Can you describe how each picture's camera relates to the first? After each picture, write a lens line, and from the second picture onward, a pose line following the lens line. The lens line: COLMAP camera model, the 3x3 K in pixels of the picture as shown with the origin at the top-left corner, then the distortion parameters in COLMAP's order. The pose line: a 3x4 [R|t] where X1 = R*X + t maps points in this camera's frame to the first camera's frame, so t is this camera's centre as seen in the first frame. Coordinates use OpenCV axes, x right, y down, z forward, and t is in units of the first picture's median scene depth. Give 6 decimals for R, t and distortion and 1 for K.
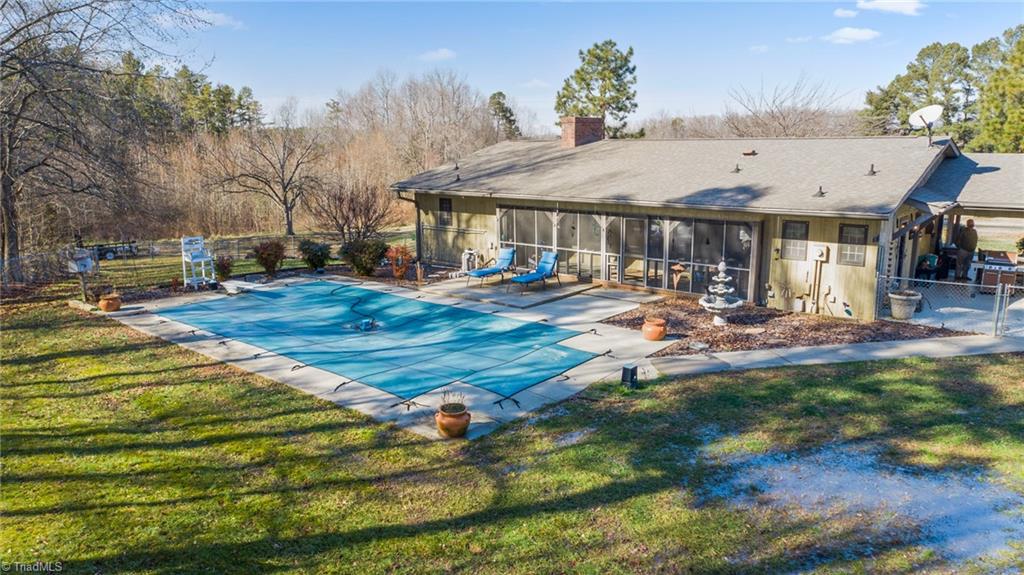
lens RADIAL K [[682.8, 0, 512.0], [0, 682.8, 287.5], [0, 0, 1]] dist [-0.003438, -0.001026]
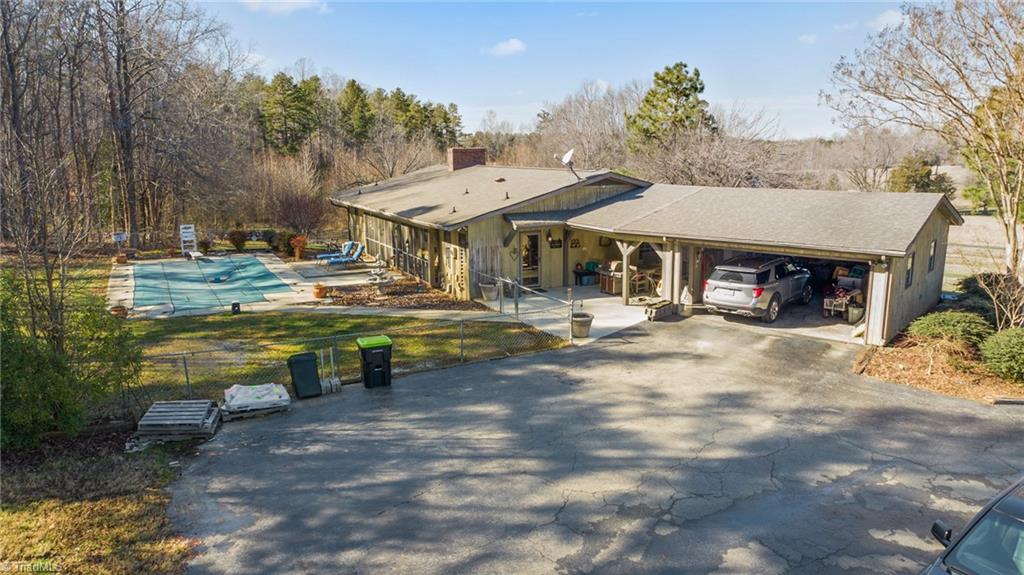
lens RADIAL K [[682.8, 0, 512.0], [0, 682.8, 287.5], [0, 0, 1]] dist [-0.003438, -0.001026]
pose [[0.928017, 0.076491, -0.364602, 0.311380], [-0.078042, 0.996895, 0.010504, -0.000543], [0.364273, 0.018706, 0.931104, -0.087226]]
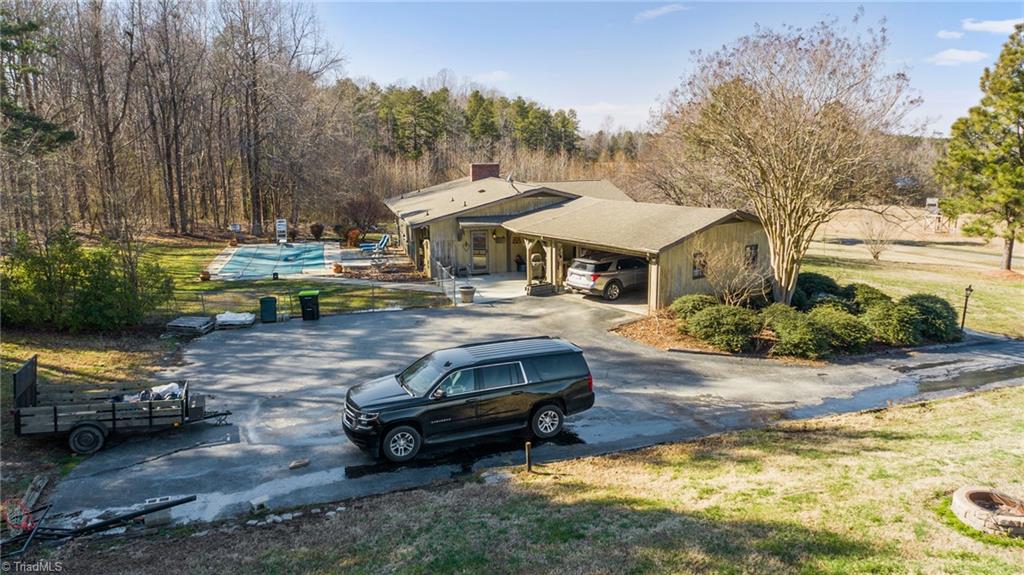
lens RADIAL K [[682.8, 0, 512.0], [0, 682.8, 287.5], [0, 0, 1]] dist [-0.003438, -0.001026]
pose [[0.819715, 0.116712, -0.560755, 0.512246], [-0.117192, 0.992483, 0.035256, -0.006950], [0.560655, 0.036816, 0.827231, -0.150118]]
